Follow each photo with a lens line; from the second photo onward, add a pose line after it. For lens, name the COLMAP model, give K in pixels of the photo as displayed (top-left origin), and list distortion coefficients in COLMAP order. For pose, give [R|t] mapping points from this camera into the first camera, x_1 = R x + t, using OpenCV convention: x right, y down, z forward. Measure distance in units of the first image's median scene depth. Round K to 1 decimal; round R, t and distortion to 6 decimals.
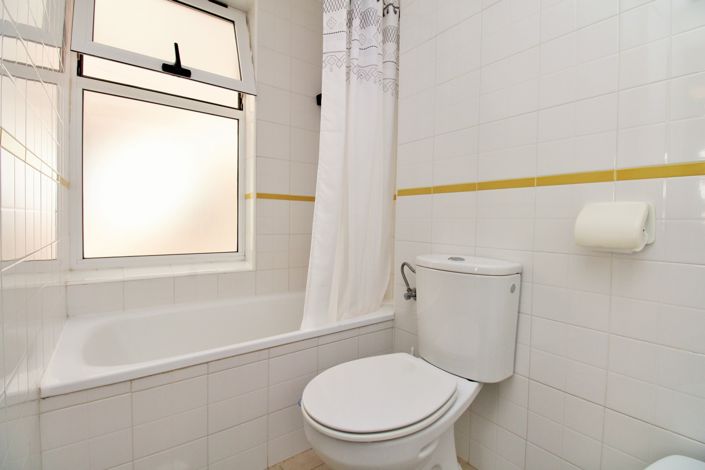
lens RADIAL K [[326.2, 0, 351.6], [0, 326.2, 231.2], [0, 0, 1]] dist [-0.006237, -0.007436]
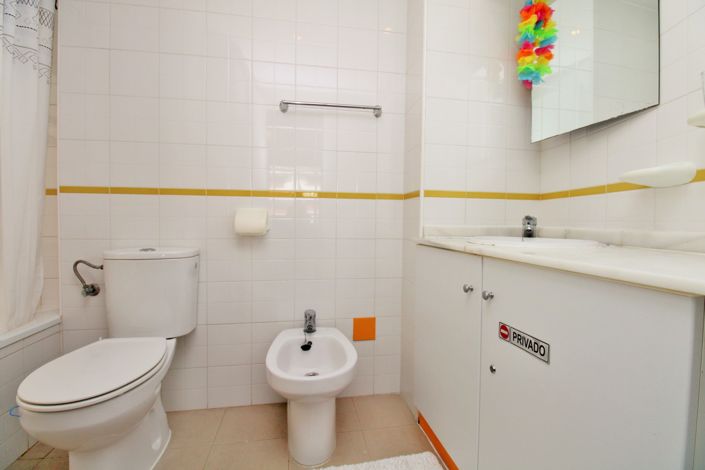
lens RADIAL K [[326.2, 0, 352.7], [0, 326.2, 231.0], [0, 0, 1]] dist [-0.006237, -0.007436]
pose [[0.455166, -0.042188, 0.889406, -0.339067], [0.026877, 0.999073, 0.033635, -0.005167], [-0.890001, 0.008595, 0.455878, -0.204461]]
